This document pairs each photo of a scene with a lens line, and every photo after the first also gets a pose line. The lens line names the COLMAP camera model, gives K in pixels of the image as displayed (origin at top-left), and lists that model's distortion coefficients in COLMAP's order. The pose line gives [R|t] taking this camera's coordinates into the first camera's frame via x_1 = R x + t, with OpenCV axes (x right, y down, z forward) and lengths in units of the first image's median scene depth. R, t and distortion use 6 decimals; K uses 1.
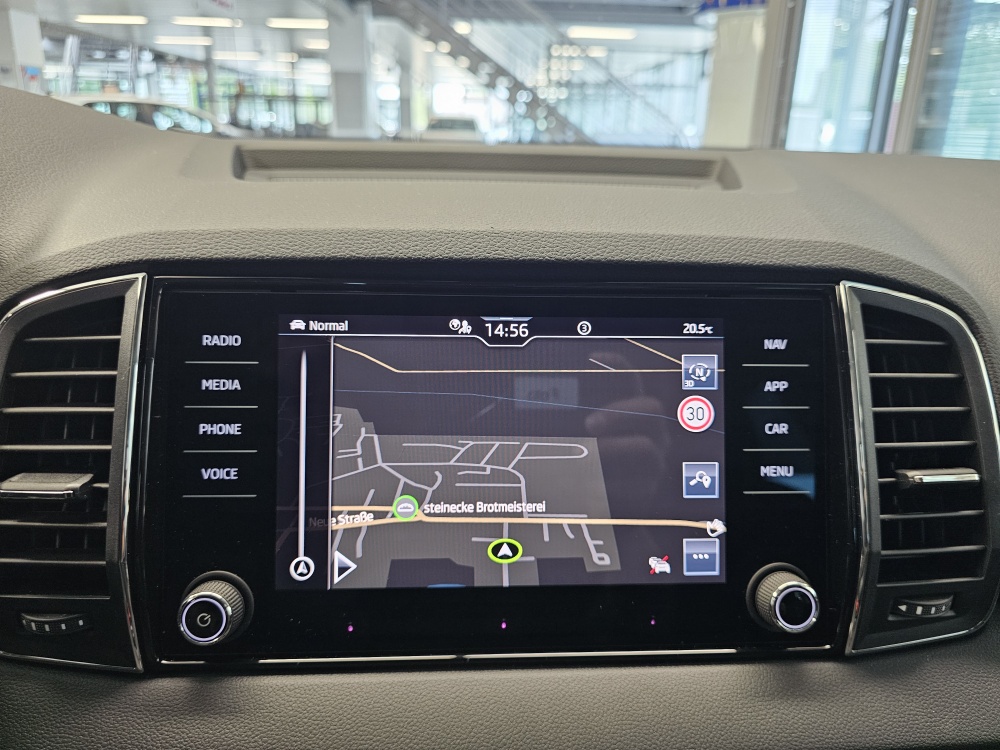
lens RADIAL K [[695.0, 0, 495.7], [0, 695.0, 366.8], [0, 0, 1]] dist [0.049813, -0.054582]
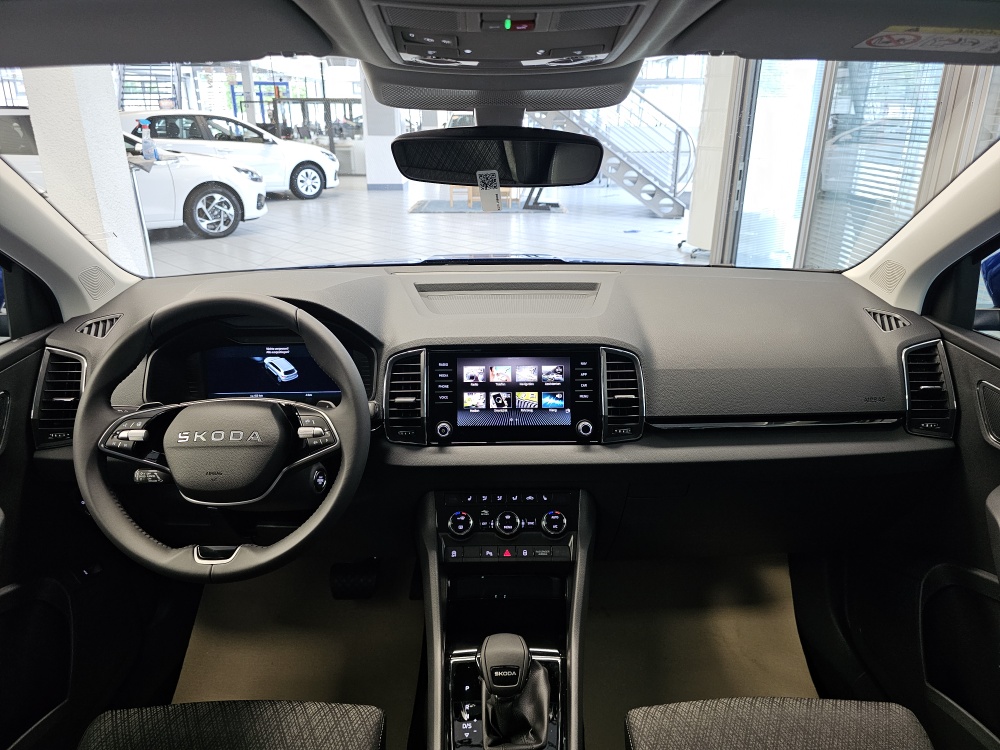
lens RADIAL K [[695.0, 0, 502.8], [0, 695.0, 365.9], [0, 0, 1]] dist [0.049813, -0.054582]
pose [[0.999706, -0.010019, -0.022083, 0.039687], [0.010562, 0.999642, 0.024600, -0.122743], [0.021829, -0.024826, 0.999453, -2.968935]]
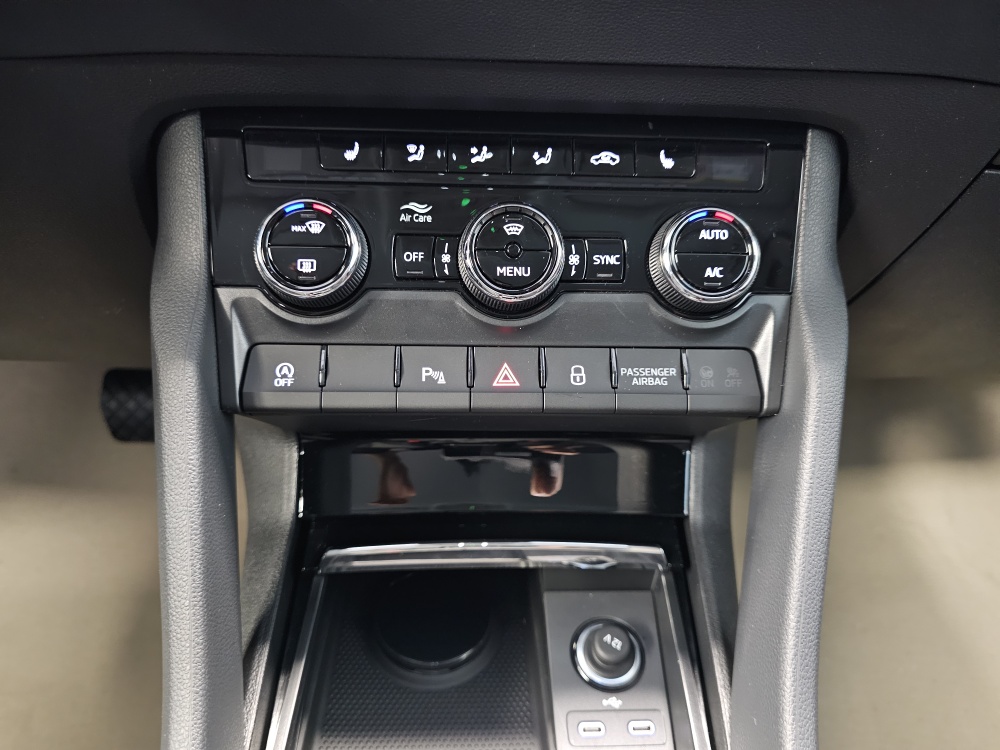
lens RADIAL K [[695.0, 0, 495.2], [0, 695.0, 371.6], [0, 0, 1]] dist [0.049813, -0.054582]
pose [[0.999834, 0.017886, -0.003549, -0.046556], [-0.015790, 0.946579, 0.322086, 0.732171], [0.009120, -0.321976, 0.946704, 0.092863]]
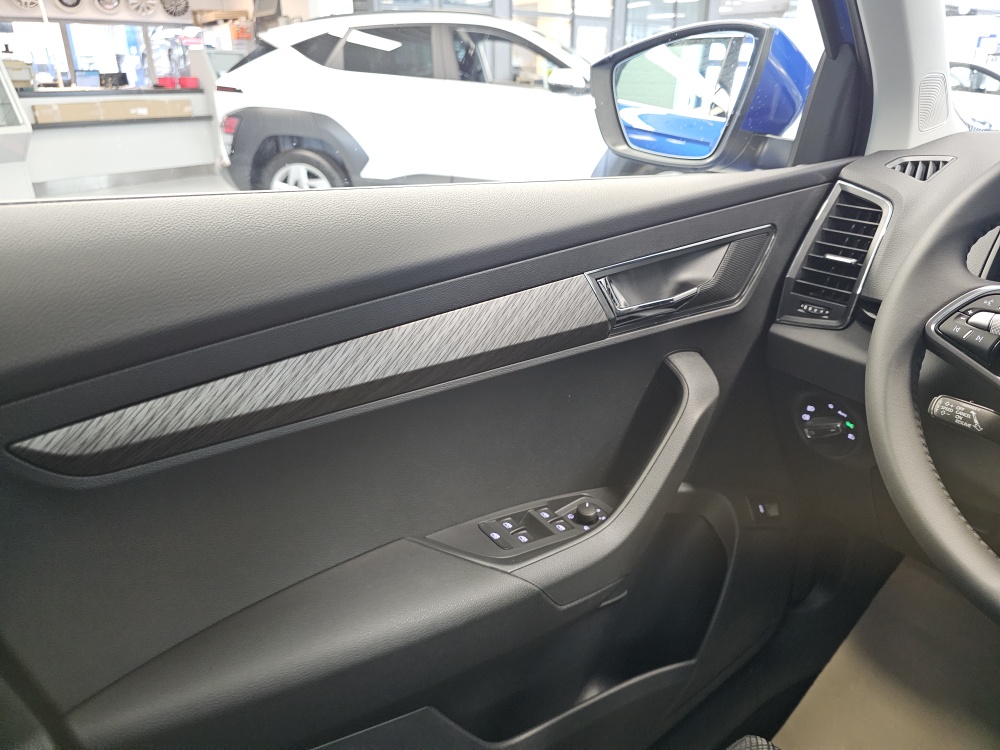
lens RADIAL K [[695.0, 0, 506.7], [0, 695.0, 360.8], [0, 0, 1]] dist [0.049813, -0.054582]
pose [[0.620528, 0.288734, -0.729094, -1.285680], [-0.251284, 0.953934, 0.163908, 0.383778], [0.742833, 0.081500, 0.664497, -1.693228]]
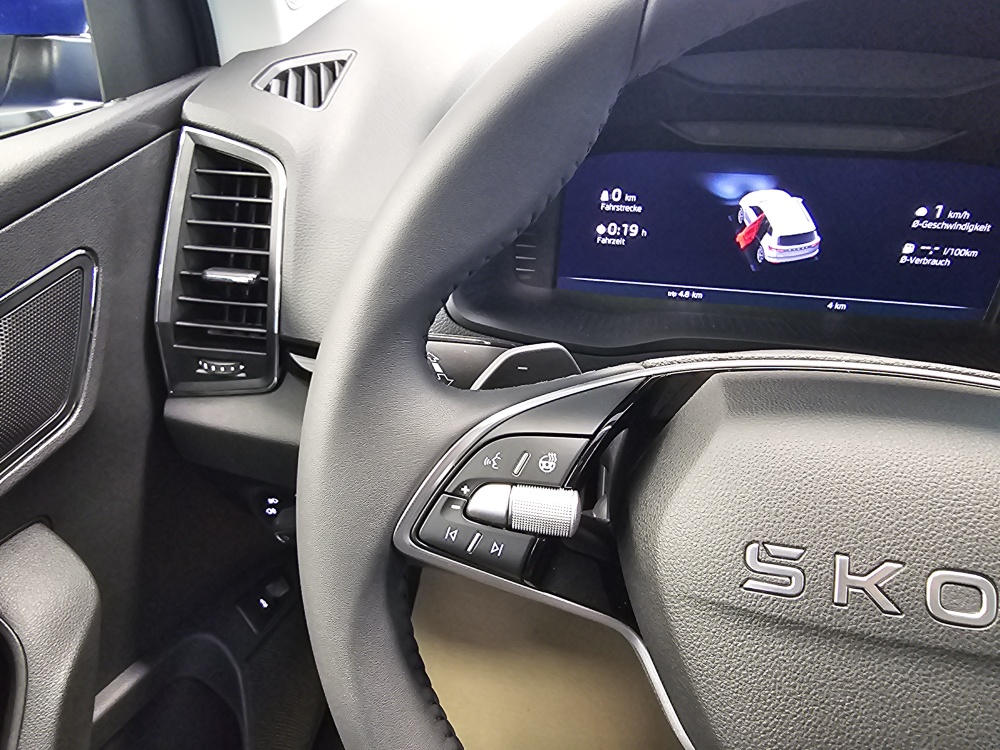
lens RADIAL K [[698.3, 0, 428.2], [0, 698.3, 368.5], [0, 0, 1]] dist [0.016078, -0.012392]
pose [[0.964508, 0.113802, -0.238271, -1.758985], [-0.046106, 0.961081, 0.272393, -0.095450], [0.259996, -0.251740, 0.932217, -0.371571]]
